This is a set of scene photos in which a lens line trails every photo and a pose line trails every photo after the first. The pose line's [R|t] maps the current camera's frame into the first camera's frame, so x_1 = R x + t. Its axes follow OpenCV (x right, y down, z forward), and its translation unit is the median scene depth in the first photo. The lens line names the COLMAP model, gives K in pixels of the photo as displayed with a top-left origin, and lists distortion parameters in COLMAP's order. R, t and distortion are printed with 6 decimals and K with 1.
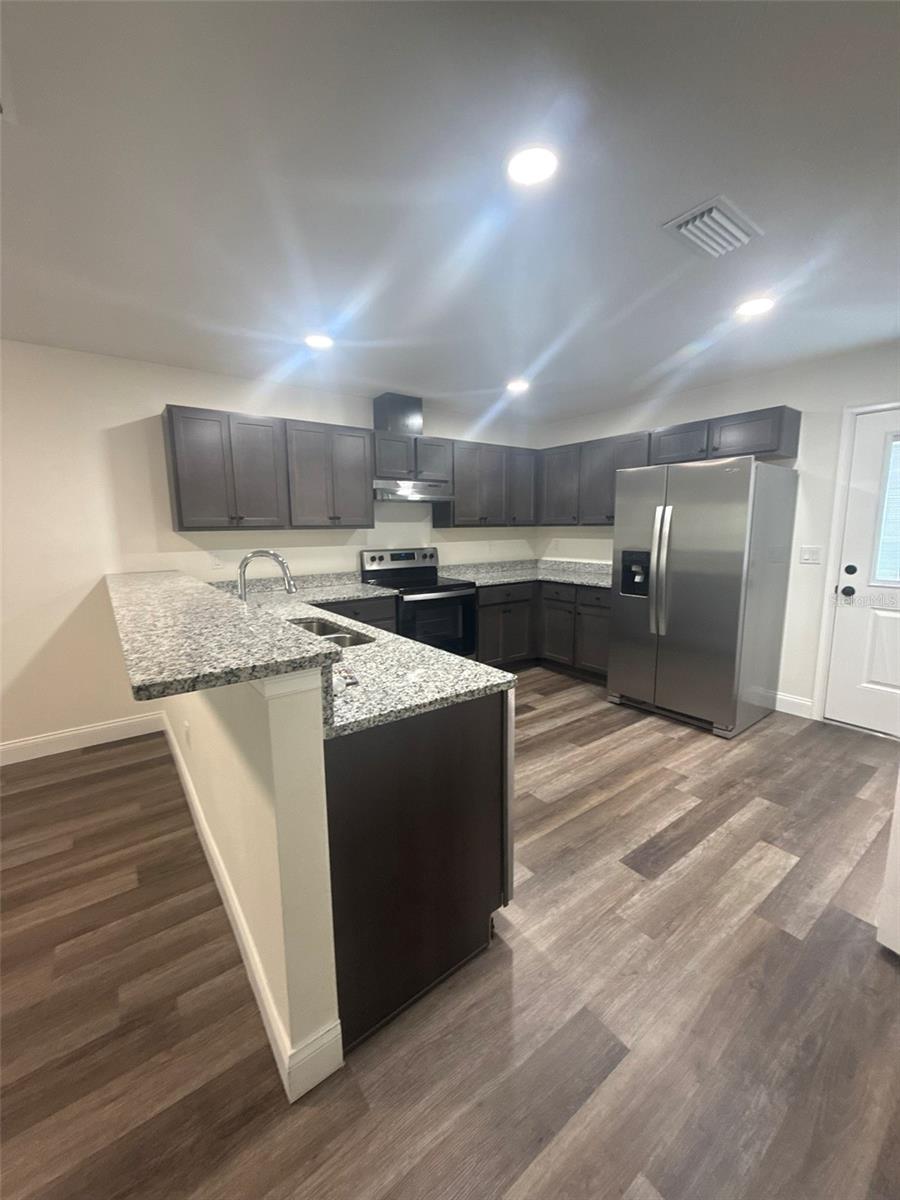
lens RADIAL K [[479.5, 0, 445.9], [0, 479.5, 598.4], [0, 0, 1]] dist [-0.001311, 0.000111]
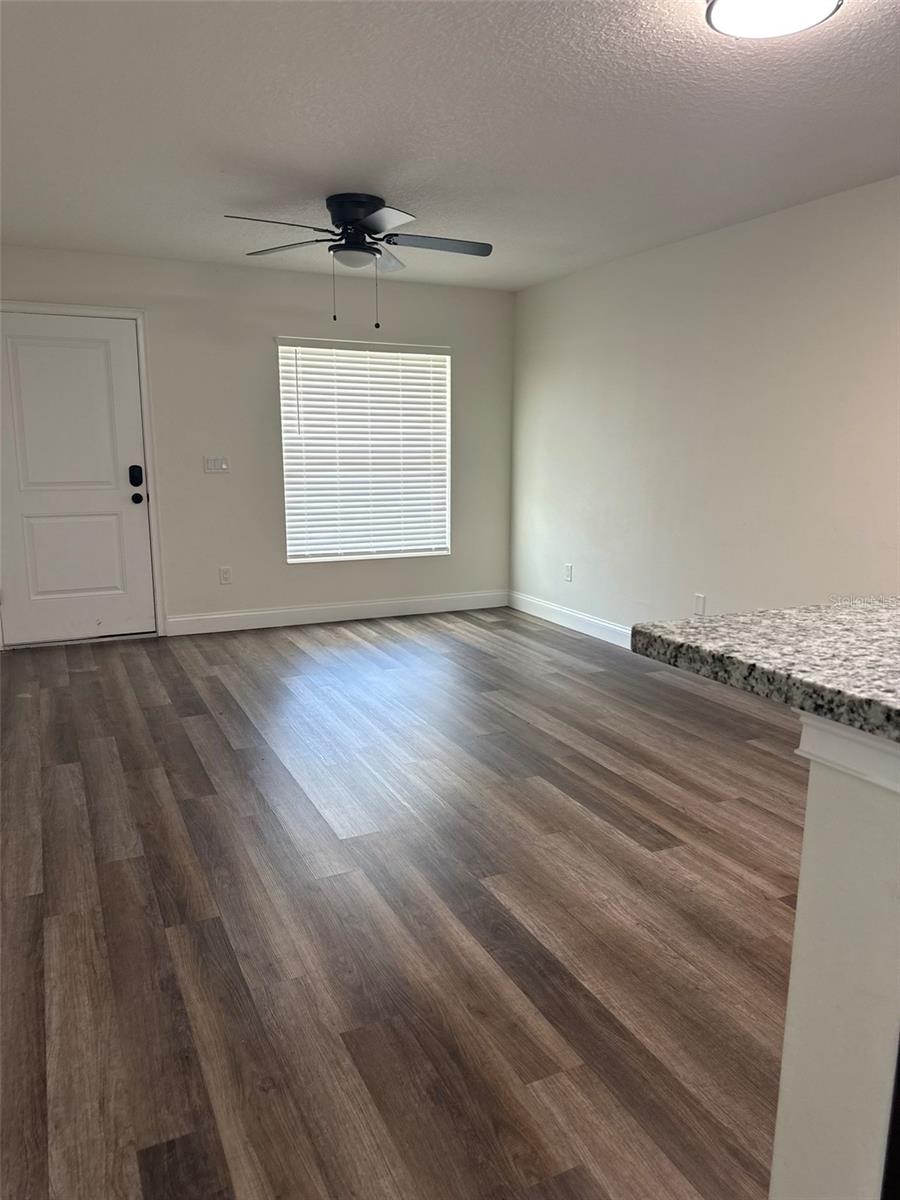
lens RADIAL K [[858.1, 0, 451.0], [0, 858.1, 602.6], [0, 0, 1]] dist [0.081499, -0.120478]
pose [[-0.198926, 0.189687, -0.961482, 0.179022], [-0.147198, 0.964176, 0.220673, -0.025508], [0.968897, 0.185426, -0.163878, 0.296318]]
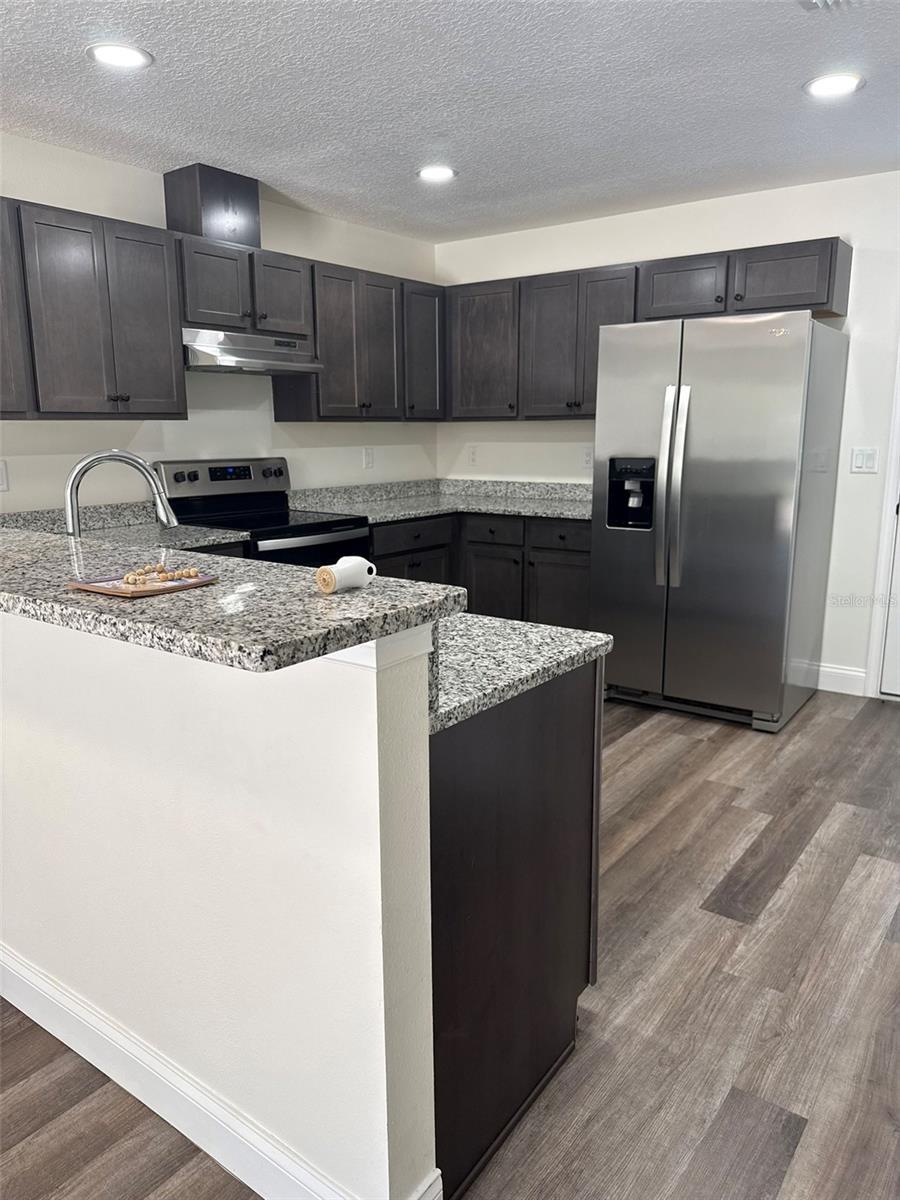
lens RADIAL K [[858.1, 0, 451.0], [0, 858.1, 602.6], [0, 0, 1]] dist [0.081499, -0.120478]
pose [[0.955886, -0.054863, 0.288570, -0.229753], [0.039902, 0.997549, 0.057477, 0.022162], [-0.291016, -0.043427, 0.955732, -0.042708]]
